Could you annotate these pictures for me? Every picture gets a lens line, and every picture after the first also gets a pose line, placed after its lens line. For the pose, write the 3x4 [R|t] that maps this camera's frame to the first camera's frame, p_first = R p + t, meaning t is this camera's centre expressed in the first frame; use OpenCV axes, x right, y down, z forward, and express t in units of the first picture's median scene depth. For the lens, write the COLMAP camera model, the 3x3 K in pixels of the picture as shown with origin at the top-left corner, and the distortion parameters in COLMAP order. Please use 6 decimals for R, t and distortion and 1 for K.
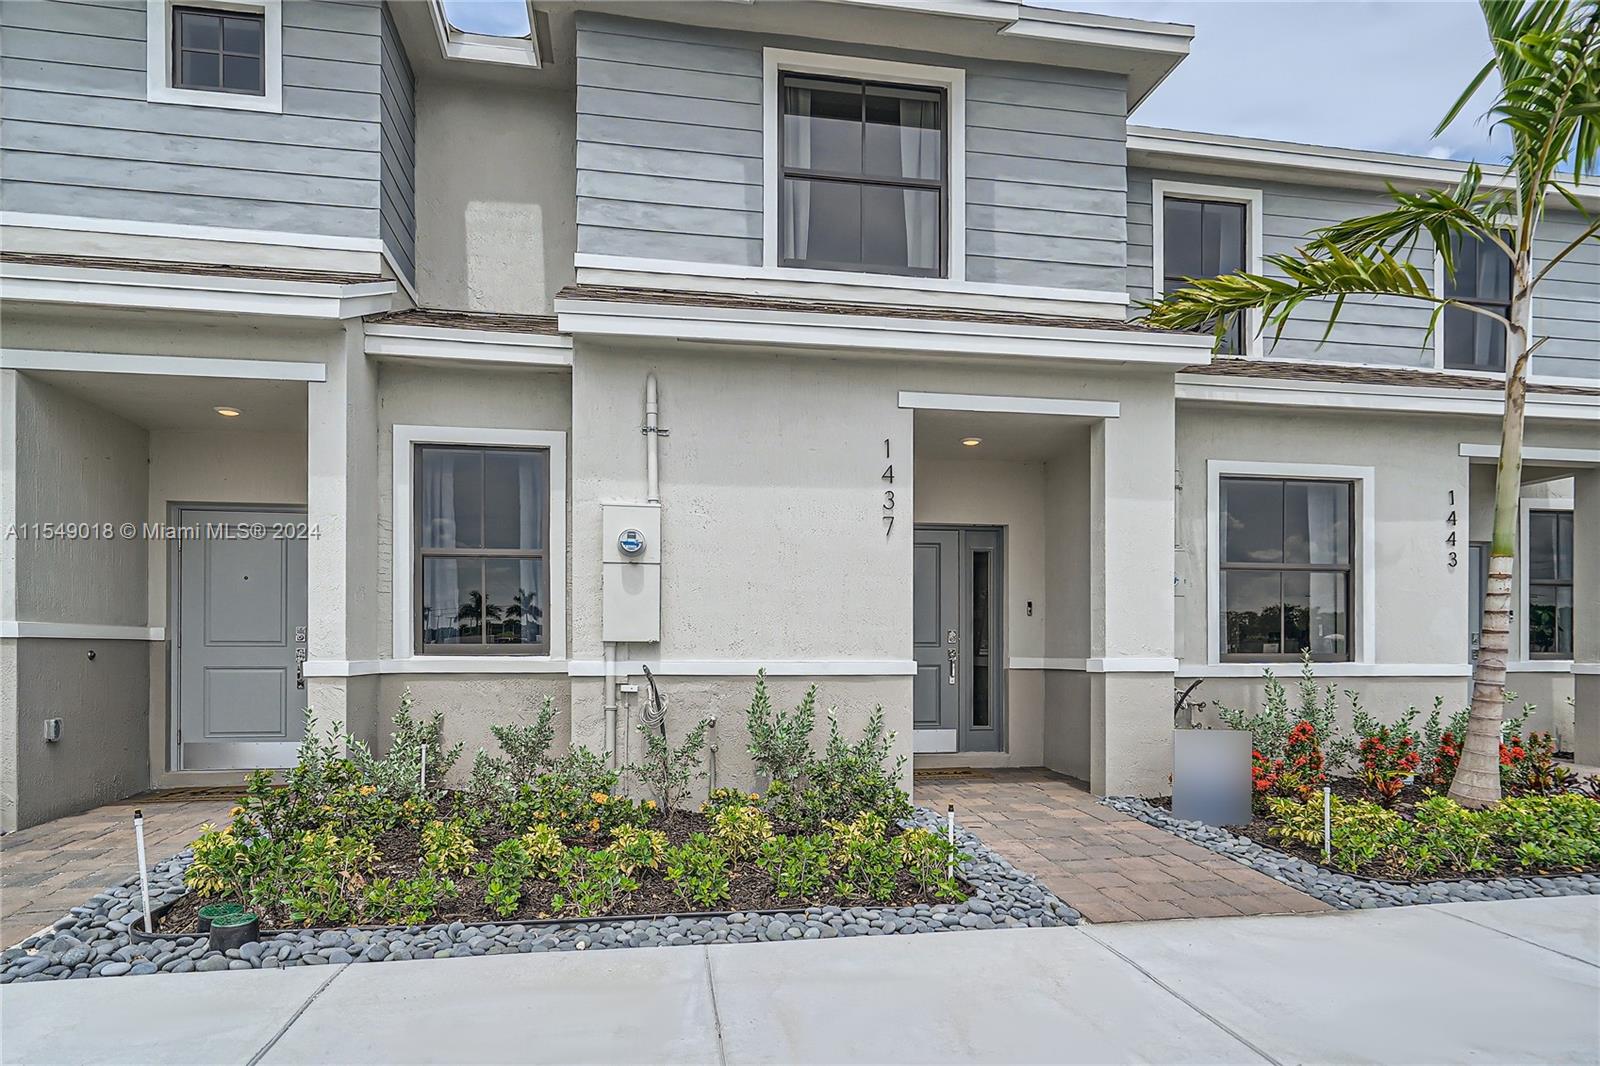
lens RADIAL K [[876.5, 0, 797.3], [0, 876.5, 643.0], [0, 0, 1]] dist [-0.003028, -0.000146]
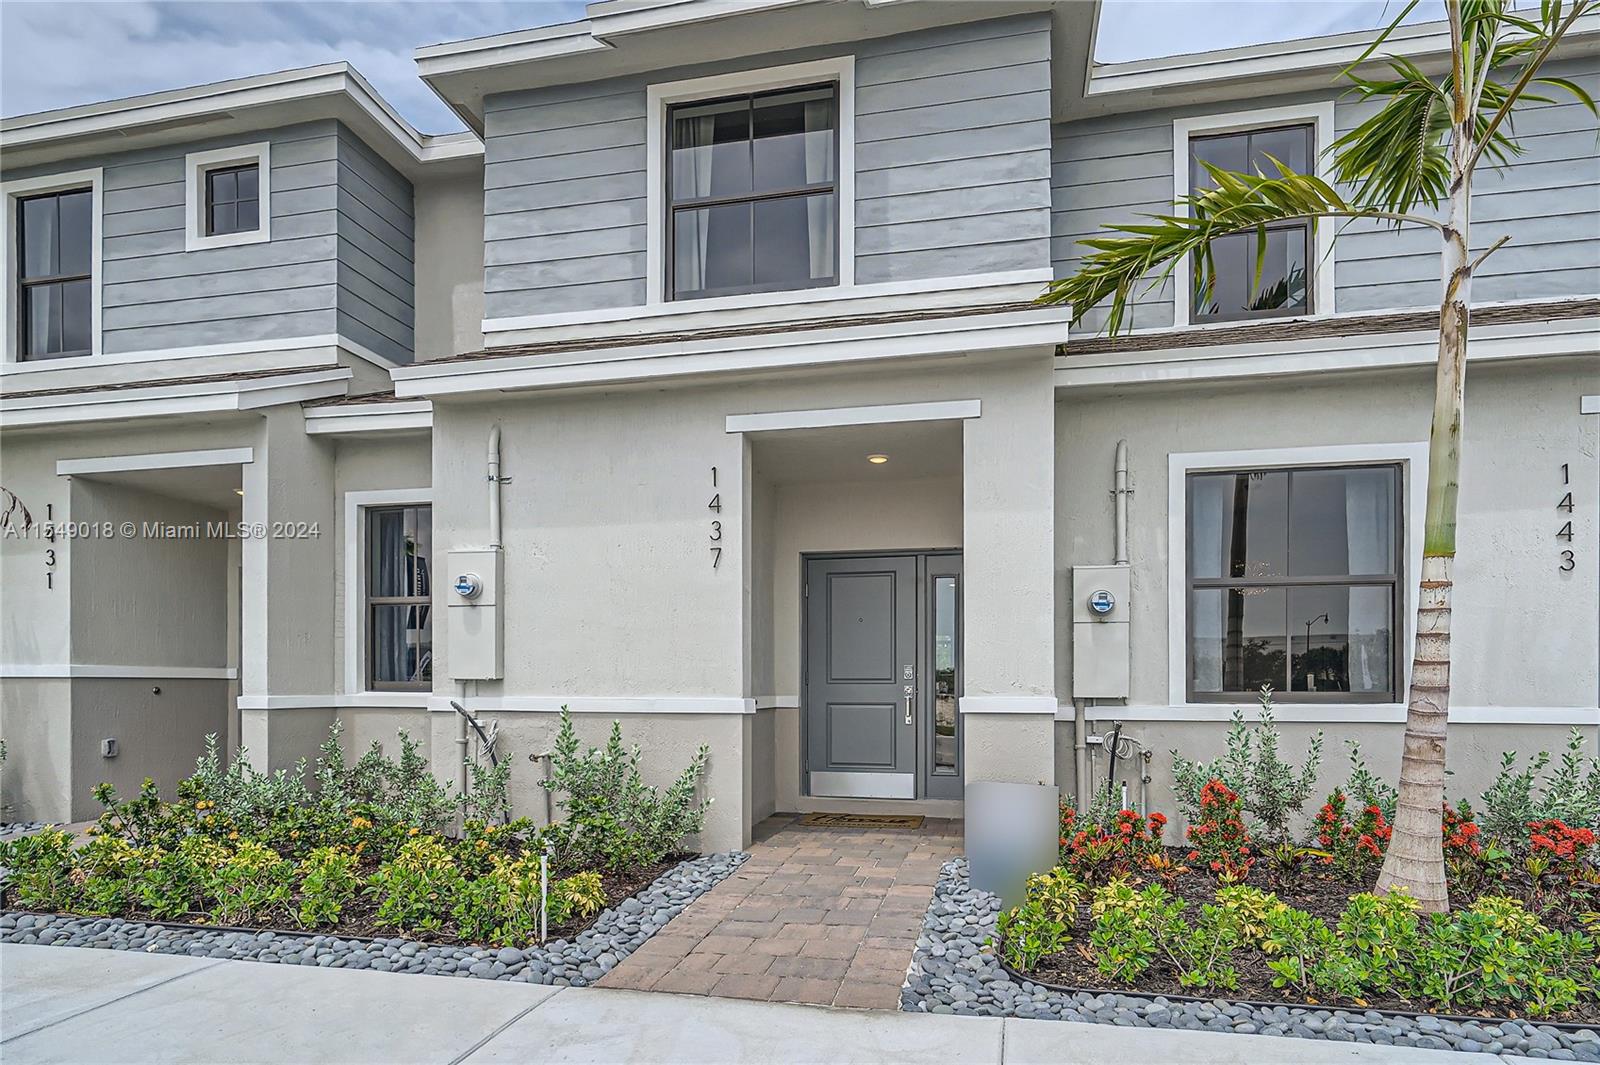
lens RADIAL K [[884.7, 0, 802.4], [0, 884.7, 677.7], [0, 0, 1]] dist [-0.003275, -0.000488]
pose [[0.932353, -0.002700, -0.361538, 0.497437], [0.002207, 0.999996, -0.001776, -0.000314], [0.361542, 0.000858, 0.932356, 0.122454]]
